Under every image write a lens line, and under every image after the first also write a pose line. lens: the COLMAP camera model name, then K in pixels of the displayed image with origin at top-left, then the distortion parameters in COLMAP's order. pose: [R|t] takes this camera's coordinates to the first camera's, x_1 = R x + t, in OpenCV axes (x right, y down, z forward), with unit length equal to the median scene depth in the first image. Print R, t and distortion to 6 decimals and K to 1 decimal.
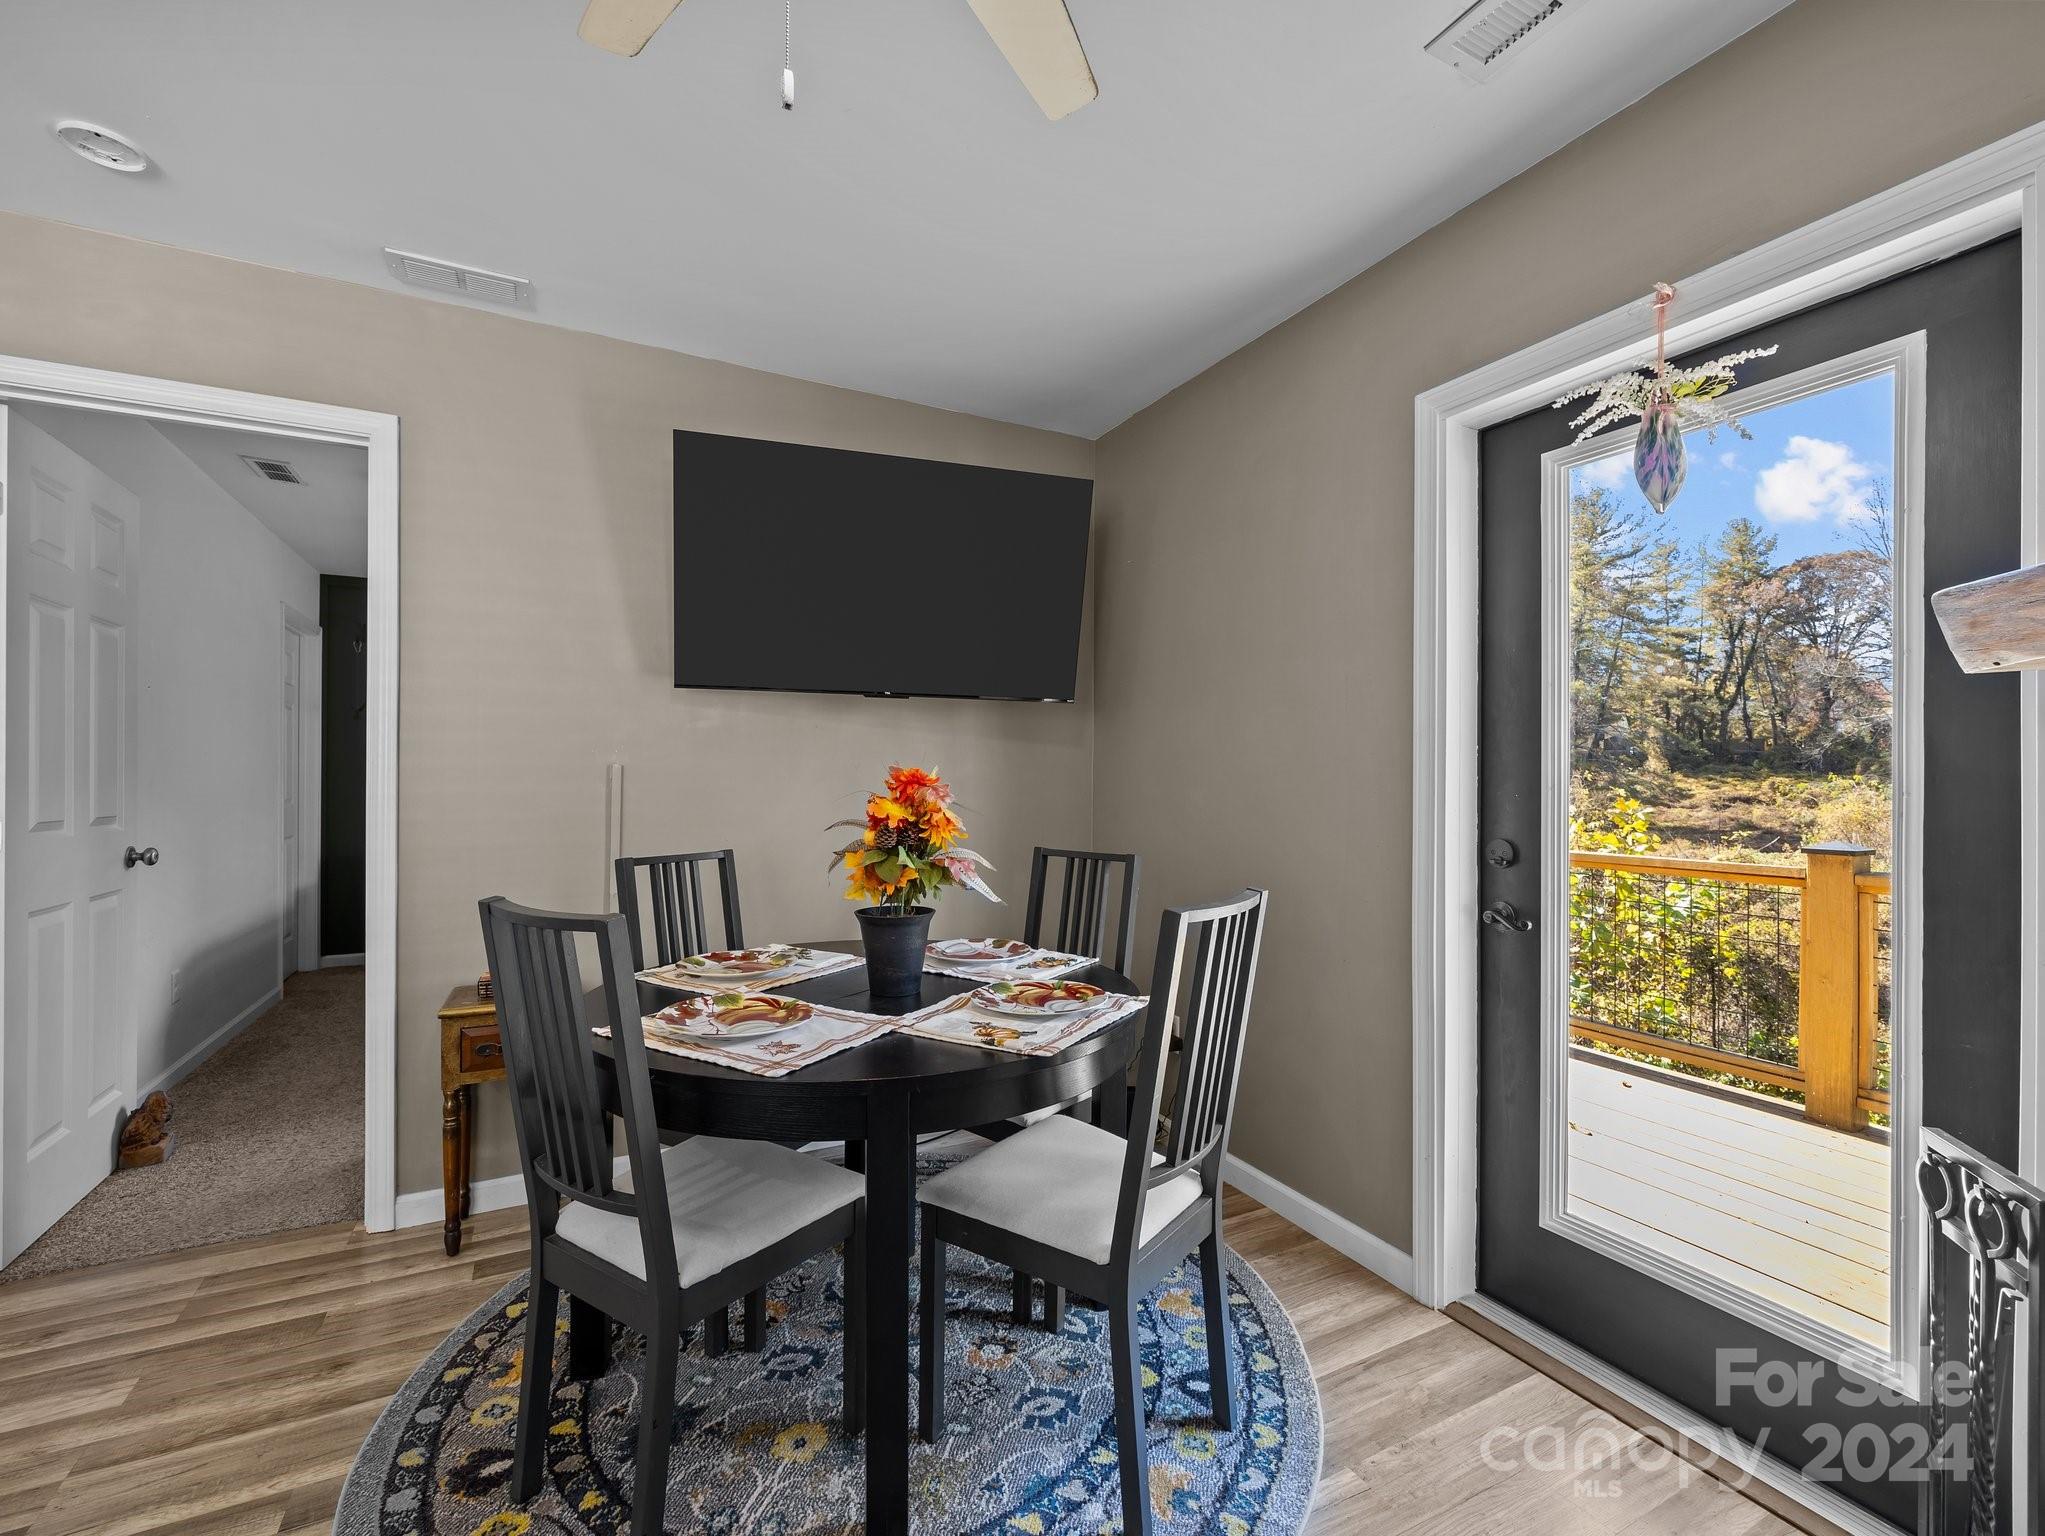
lens RADIAL K [[878.8, 0, 1024.9], [0, 878.8, 782.2], [0, 0, 1]] dist [0.000790, -0.000552]
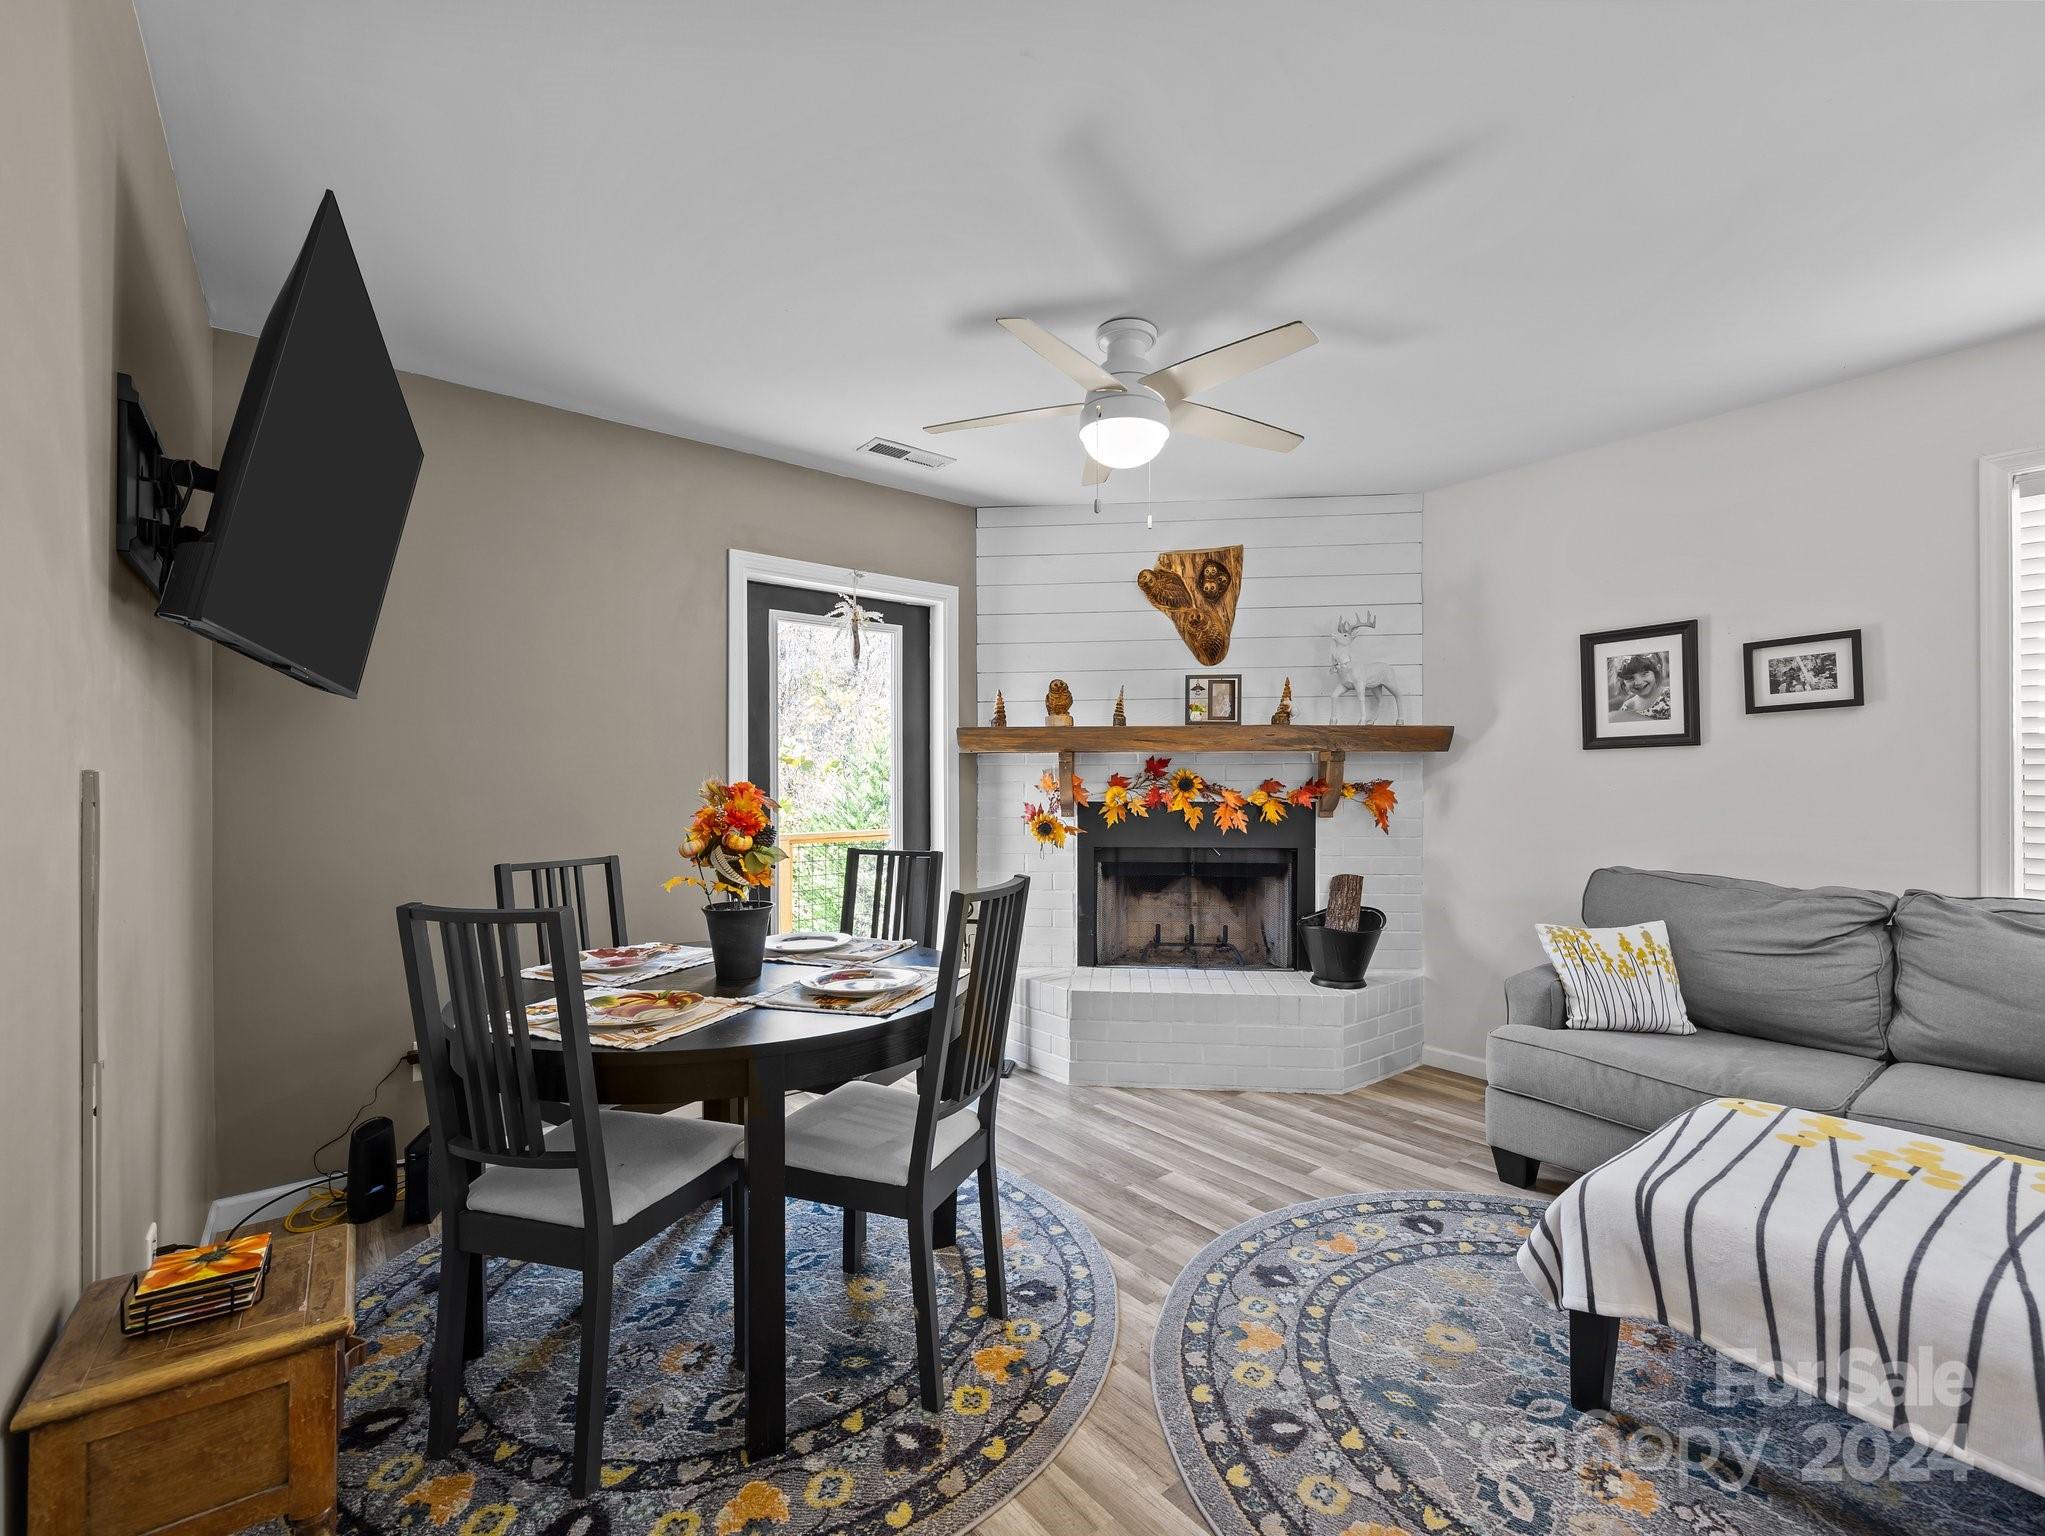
lens RADIAL K [[878.8, 0, 1024.9], [0, 878.8, 782.2], [0, 0, 1]] dist [0.000790, -0.000552]
pose [[-0.191214, -0.002052, 0.981546, -1.433286], [0.007418, 0.999966, 0.003535, -0.014181], [-0.981520, 0.007957, -0.191192, 0.909648]]
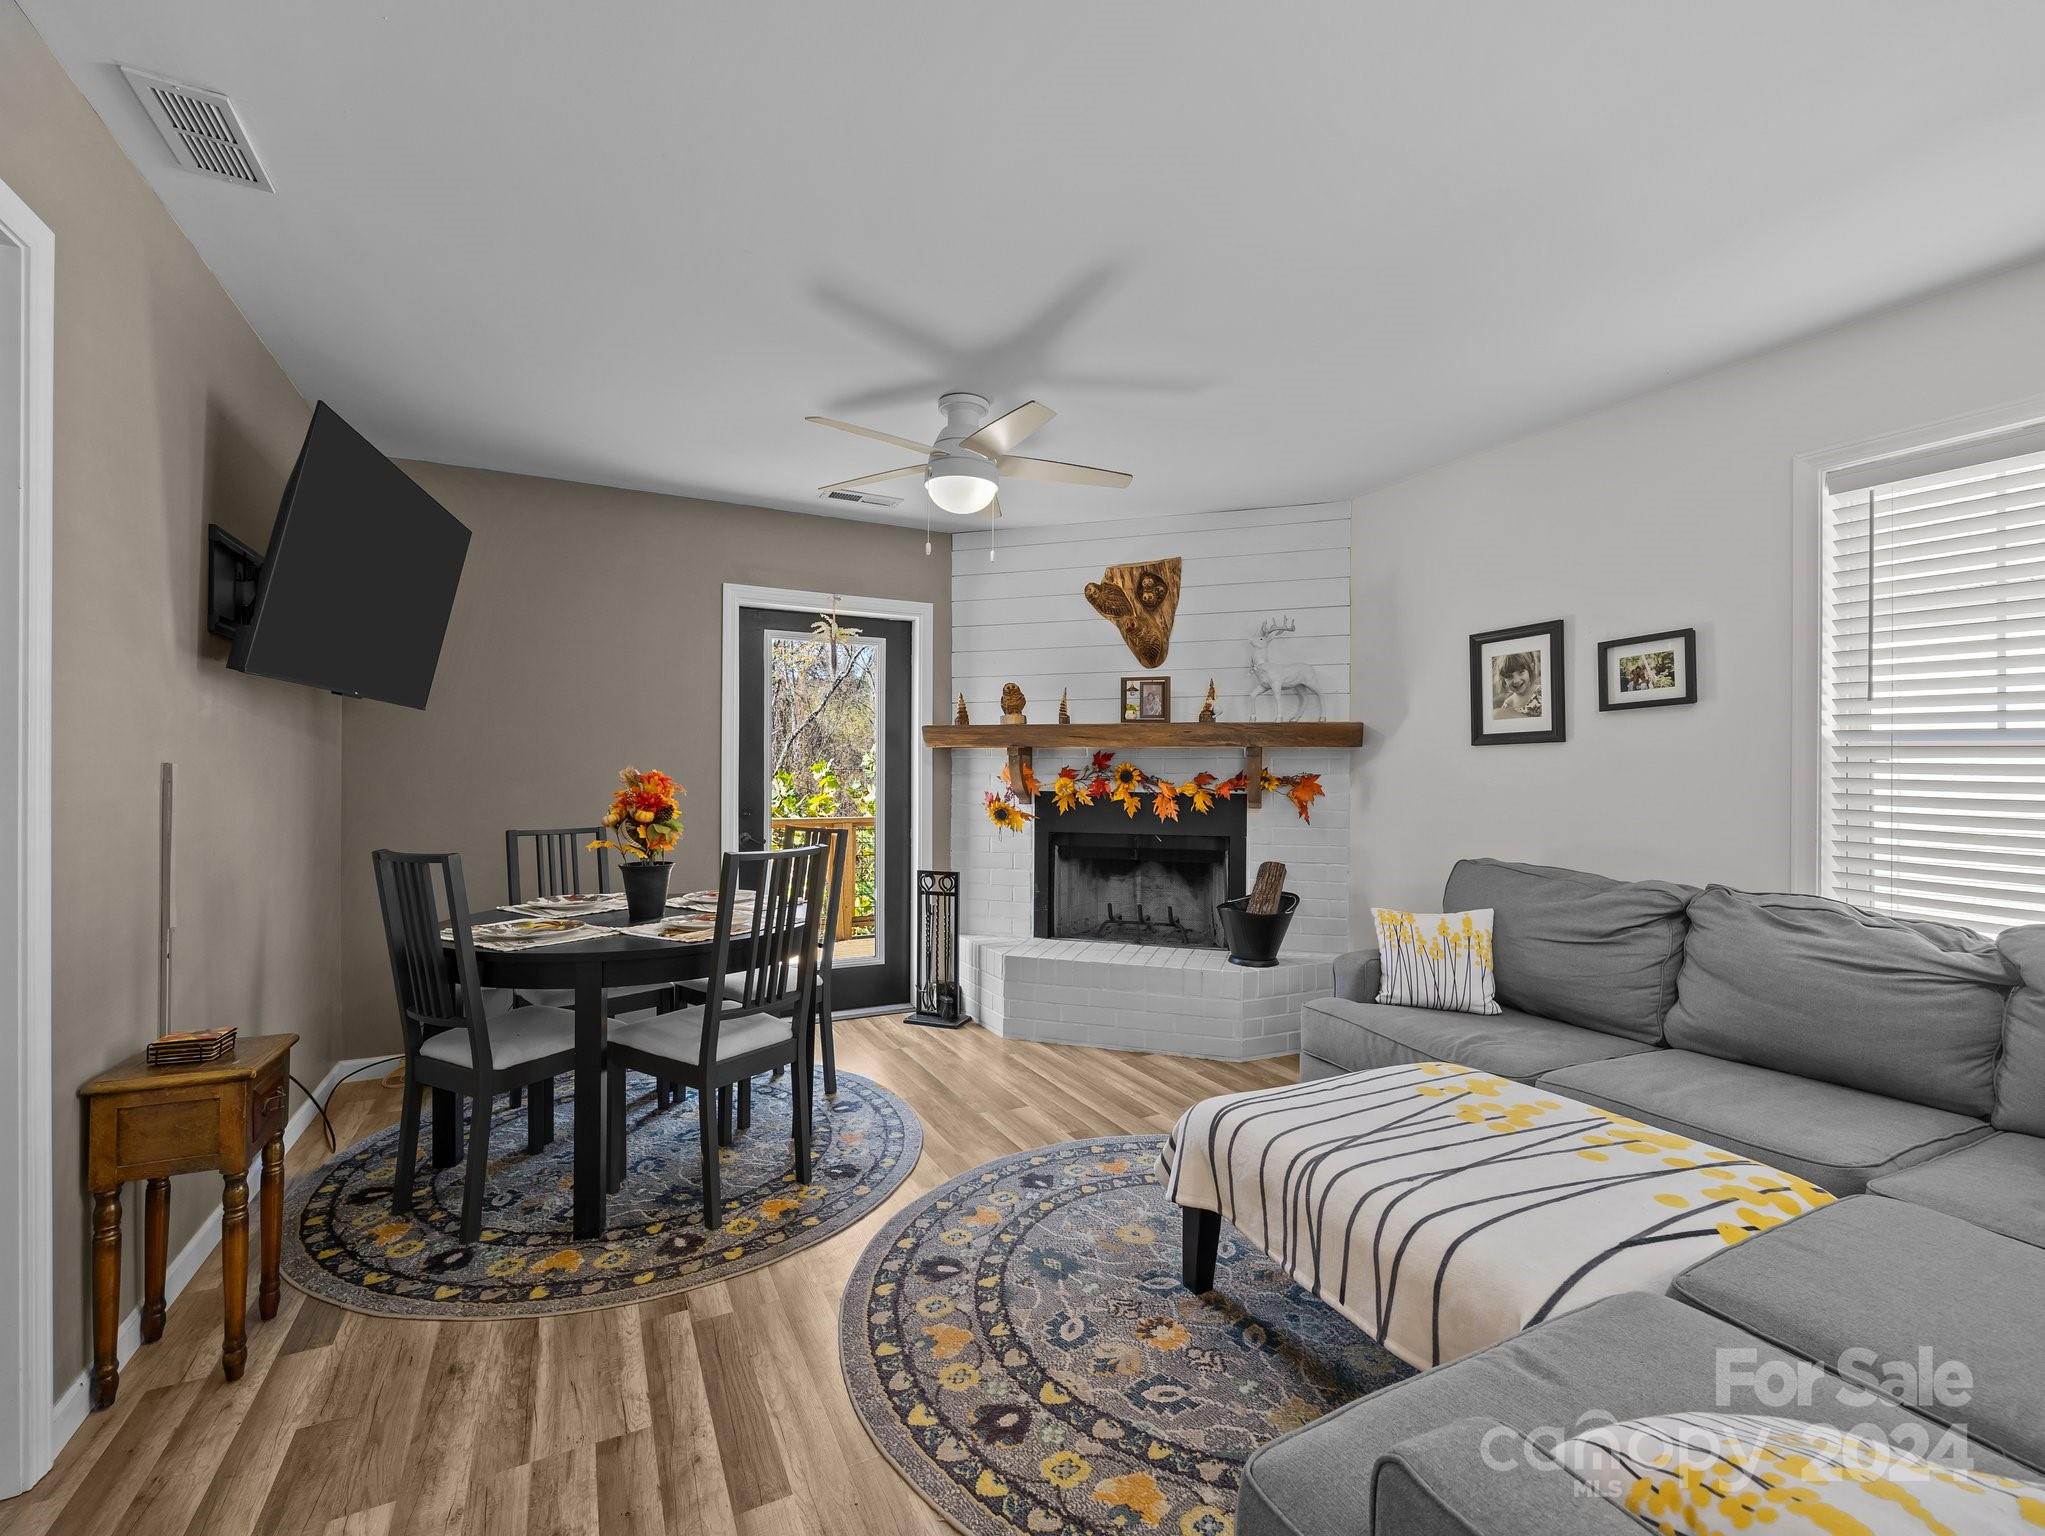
lens RADIAL K [[880.6, 0, 1022.0], [0, 880.6, 774.6], [0, 0, 1]] dist [-0.001345, -0.000107]
pose [[0.014899, -0.004273, 0.999880, -1.786026], [0.001237, 0.999990, 0.004255, -0.013672], [-0.999888, 0.001173, 0.014904, 0.344285]]
